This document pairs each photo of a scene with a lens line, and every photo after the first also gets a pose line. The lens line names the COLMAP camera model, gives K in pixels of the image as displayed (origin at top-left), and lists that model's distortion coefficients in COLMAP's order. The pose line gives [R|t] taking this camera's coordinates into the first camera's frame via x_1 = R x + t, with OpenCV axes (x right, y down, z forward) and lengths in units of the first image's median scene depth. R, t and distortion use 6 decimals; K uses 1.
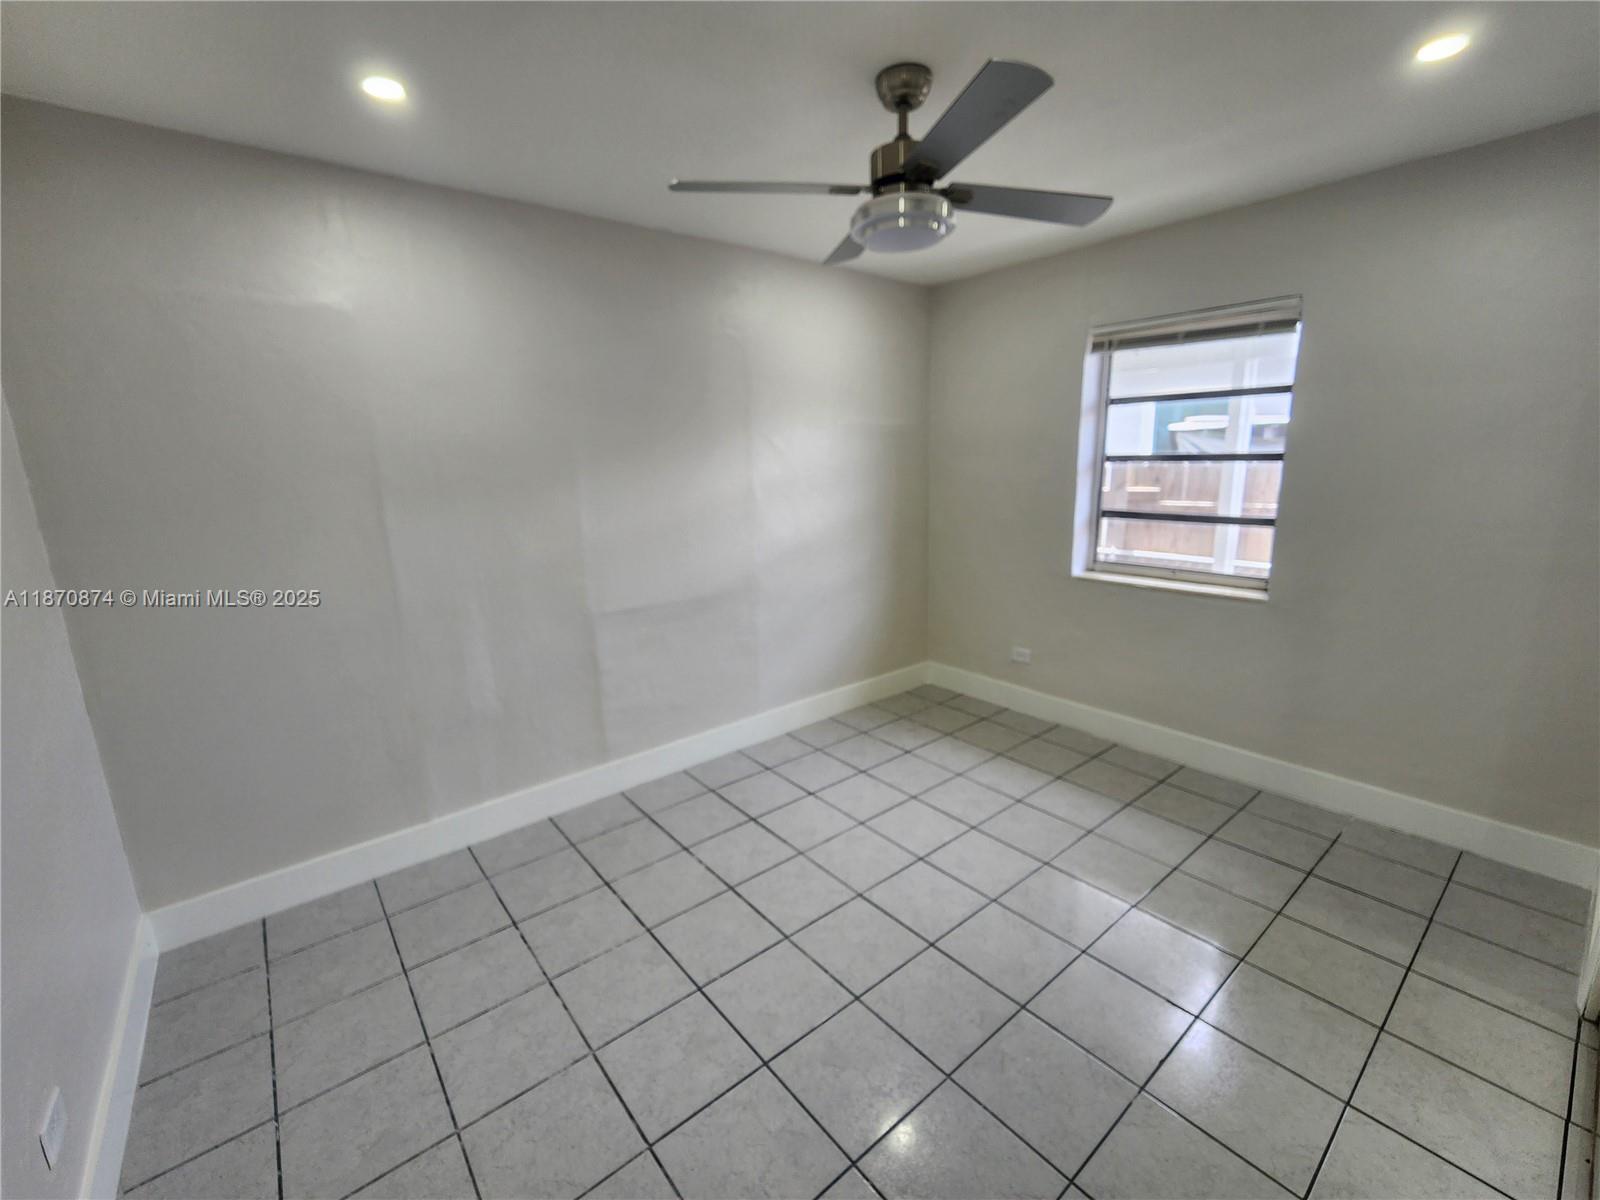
lens RADIAL K [[661.8, 0, 803.5], [0, 661.8, 596.8], [0, 0, 1]] dist [0.000054, -0.000131]
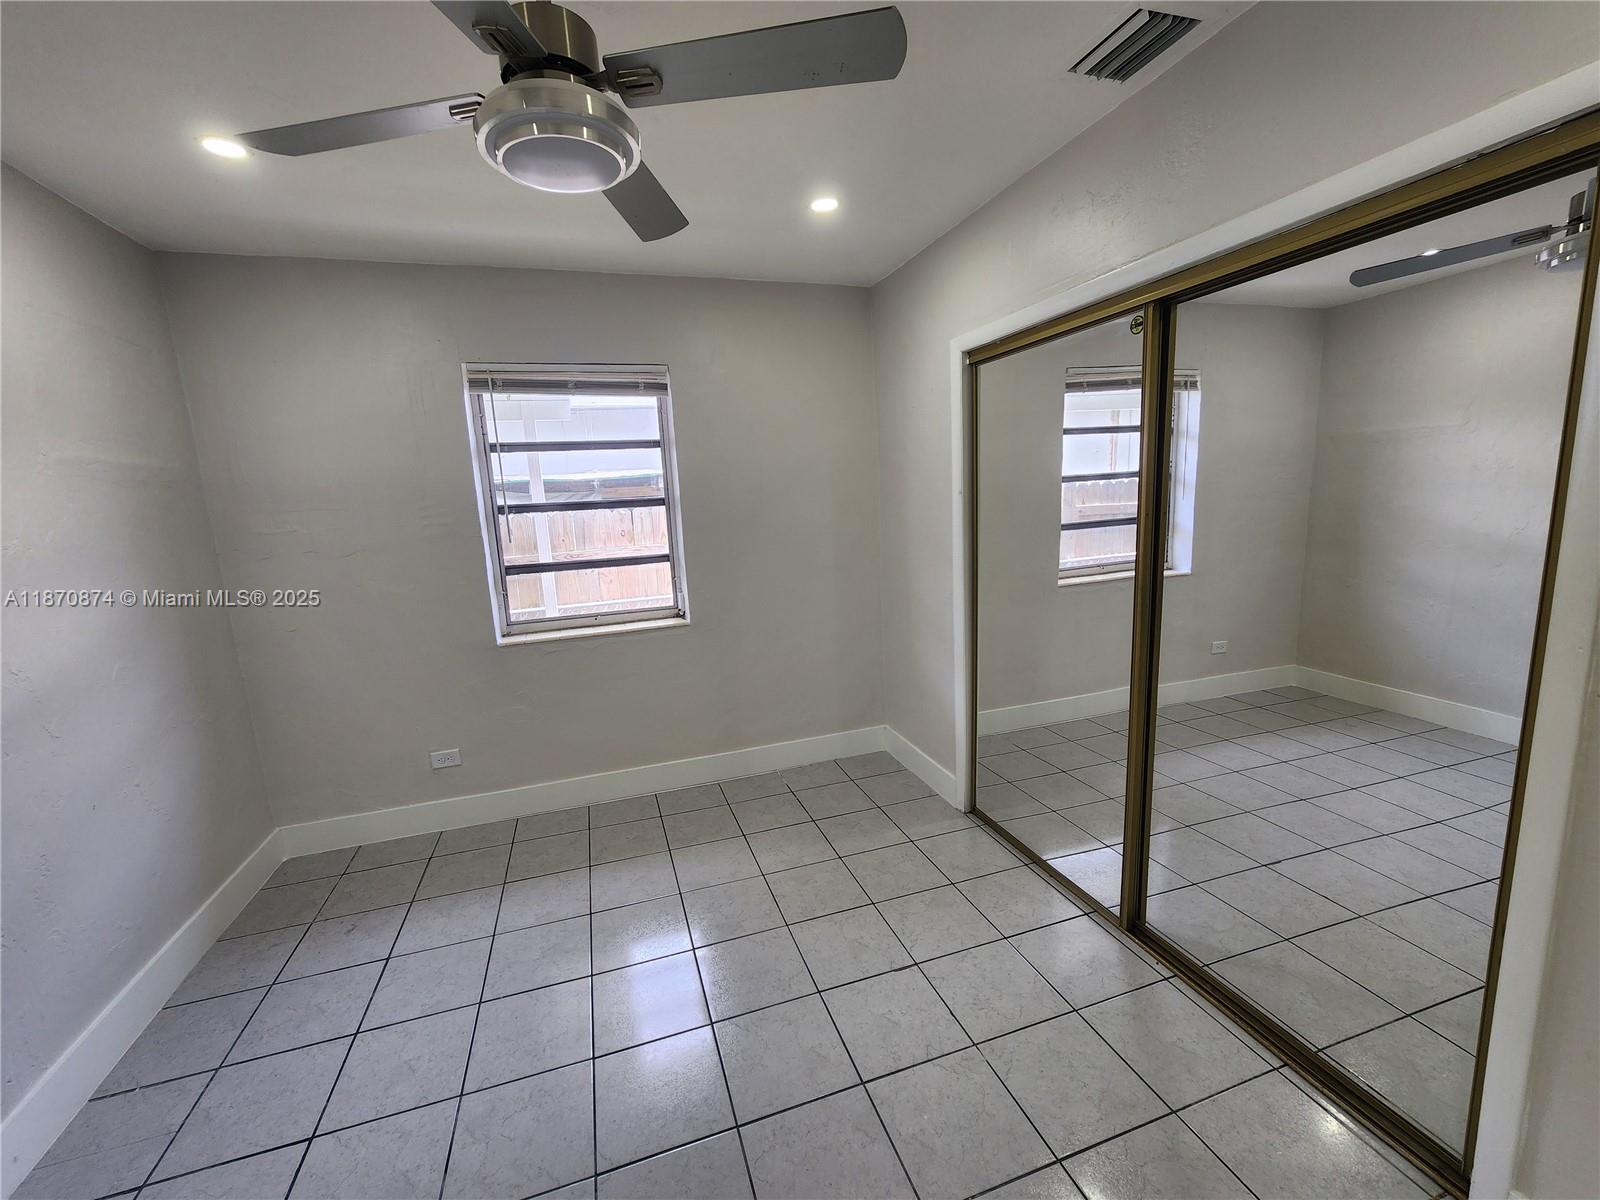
lens RADIAL K [[661.8, 0, 803.5], [0, 661.8, 596.8], [0, 0, 1]] dist [0.000054, -0.000131]
pose [[0.353316, -0.144574, 0.924265, -0.257628], [0.228219, 0.971457, 0.064715, -0.061985], [-0.907240, 0.188070, 0.376226, 0.330898]]
